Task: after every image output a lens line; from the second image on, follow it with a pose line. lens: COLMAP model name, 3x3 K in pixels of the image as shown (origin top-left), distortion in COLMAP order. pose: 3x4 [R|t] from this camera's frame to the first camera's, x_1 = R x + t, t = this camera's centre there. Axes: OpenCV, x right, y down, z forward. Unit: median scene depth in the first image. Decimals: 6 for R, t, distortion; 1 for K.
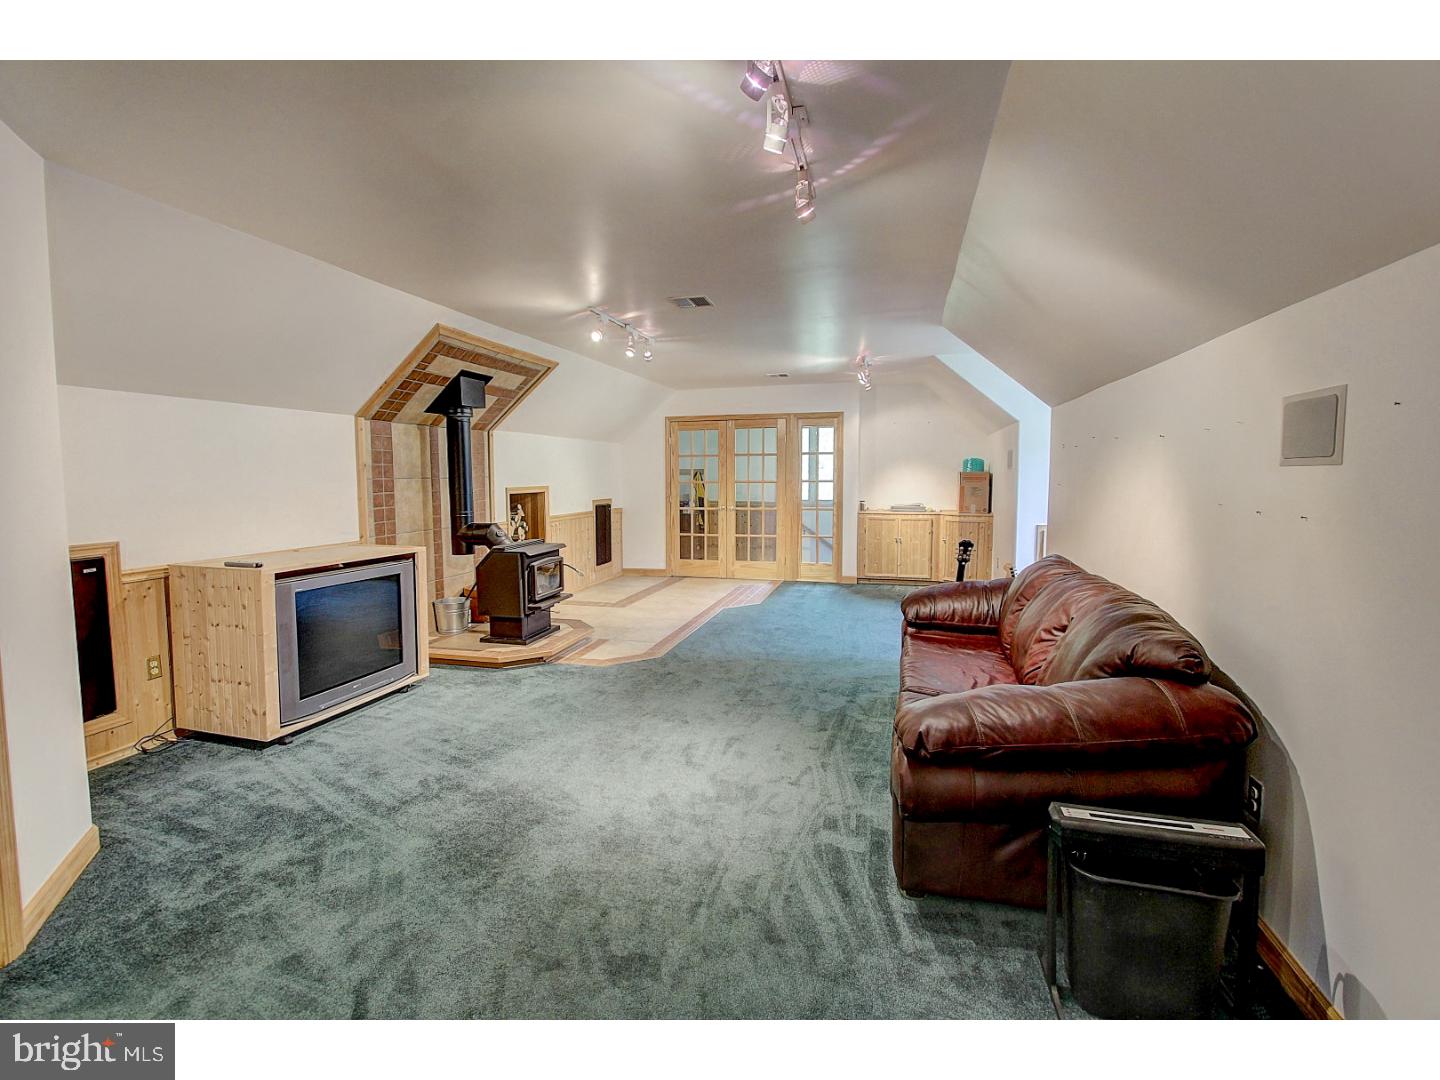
lens RADIAL K [[663.0, 0, 710.0], [0, 663.0, 522.5], [0, 0, 1]] dist [-0.010429, 0.000019]
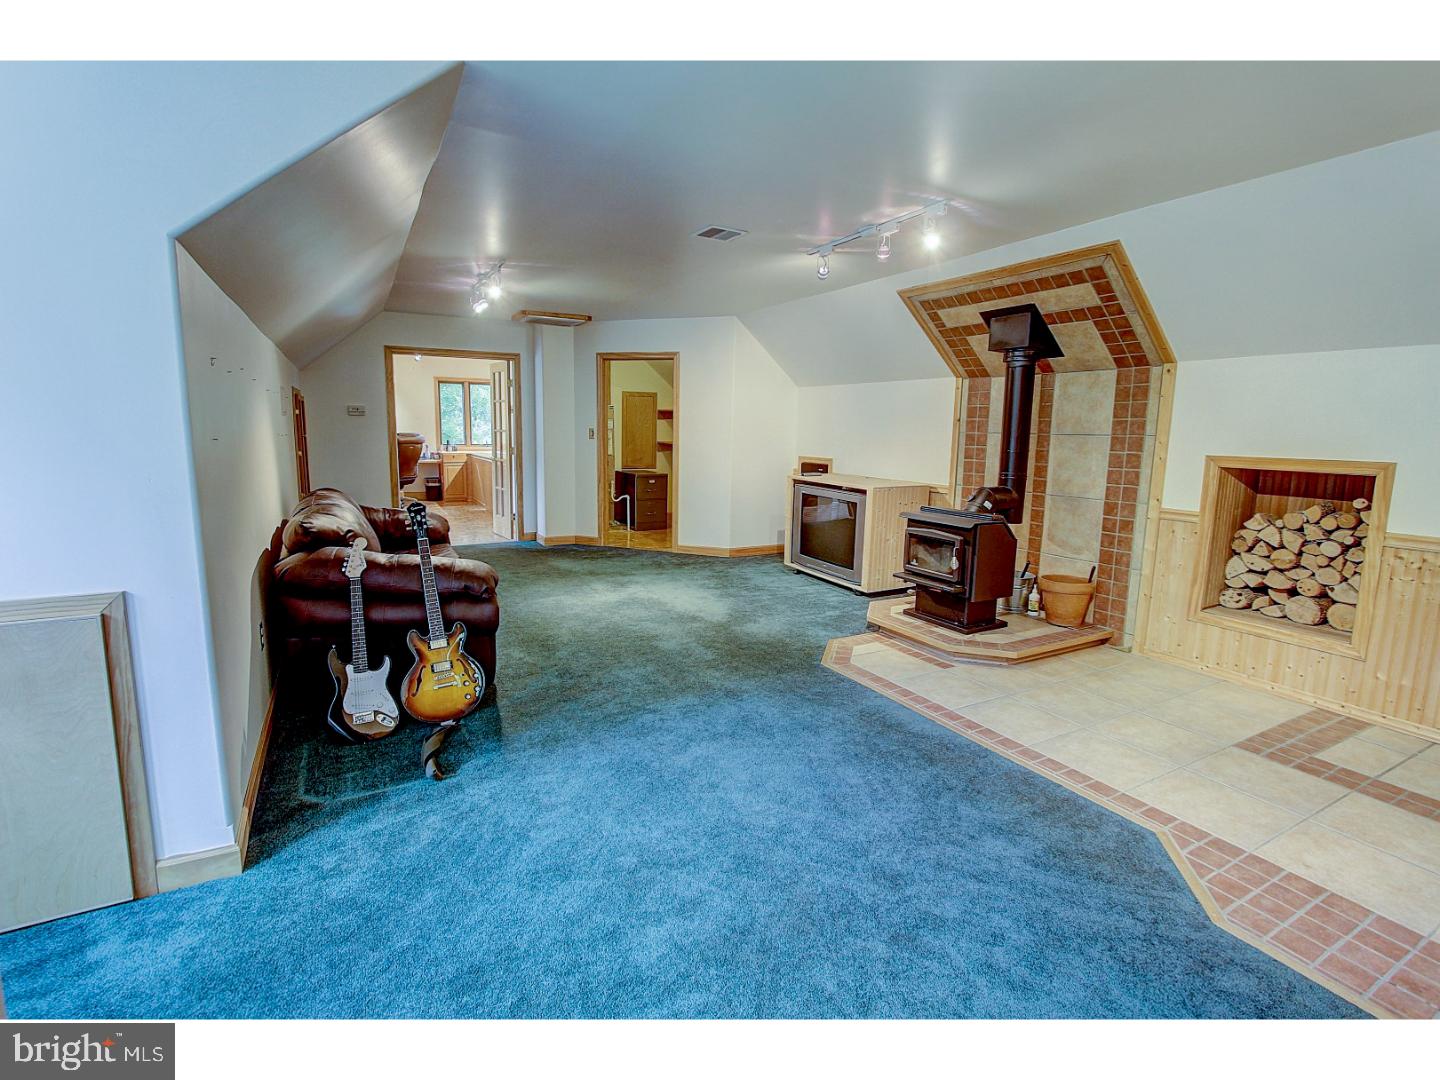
lens RADIAL K [[663.0, 0, 710.0], [0, 663.0, 522.5], [0, 0, 1]] dist [-0.010429, 0.000019]
pose [[-0.708129, 0.097755, -0.699284, 0.577860], [-0.063192, 0.977622, 0.200656, -0.114744], [0.703250, 0.186279, -0.686105, 1.494408]]
